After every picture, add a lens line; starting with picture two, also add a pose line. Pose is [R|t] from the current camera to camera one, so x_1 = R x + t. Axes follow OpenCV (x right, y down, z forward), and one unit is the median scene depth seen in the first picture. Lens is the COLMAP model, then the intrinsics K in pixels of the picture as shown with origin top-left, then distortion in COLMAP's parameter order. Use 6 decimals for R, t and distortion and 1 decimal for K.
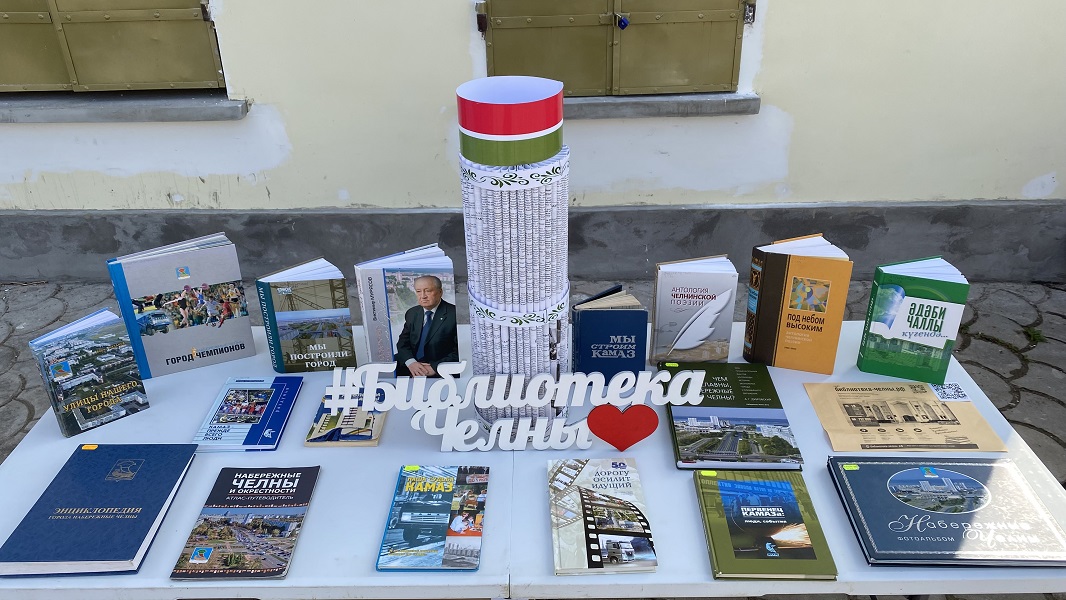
lens RADIAL K [[788.8, 0, 533.0], [0, 788.8, 300.0], [0, 0, 1]] dist [0.025056, -0.063373]
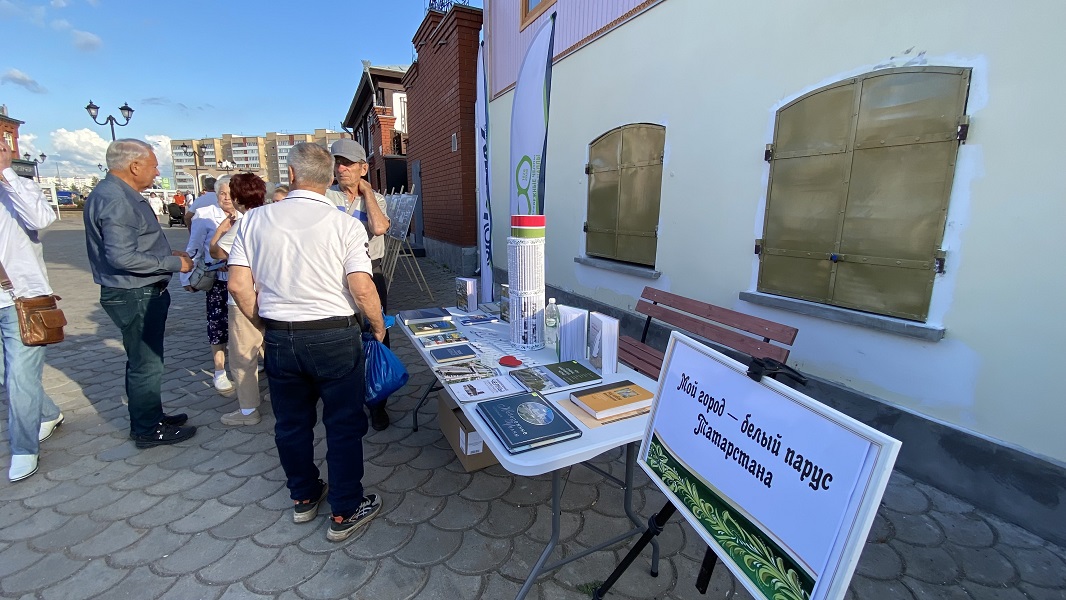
lens RADIAL K [[428.2, 0, 531.8], [0, 428.2, 299.1], [0, 0, 1]] dist [0.017292, -0.024464]
pose [[0.452778, 0.206681, -0.867338, 1.364370], [-0.444722, 0.895472, -0.018774, 0.004800], [0.772797, 0.394225, 0.497365, 0.334159]]
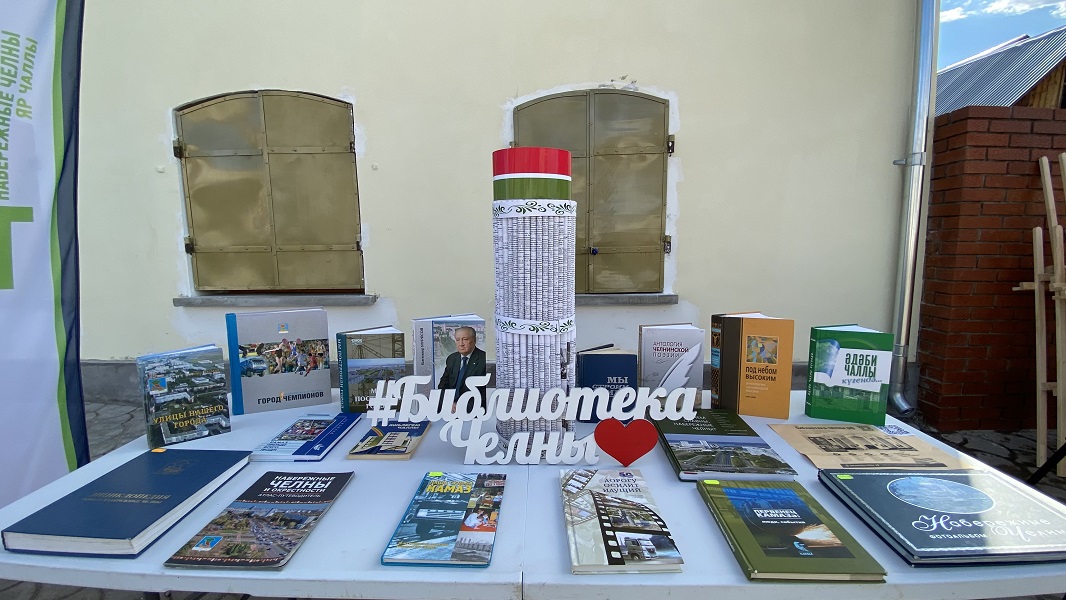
lens RADIAL K [[428.2, 0, 531.8], [0, 428.2, 299.1], [0, 0, 1]] dist [0.017292, -0.024464]
pose [[0.999716, 0.010782, -0.021230, -0.010307], [-0.017651, 0.934001, -0.356834, 0.194157], [0.015982, 0.357107, 0.933927, 0.355481]]
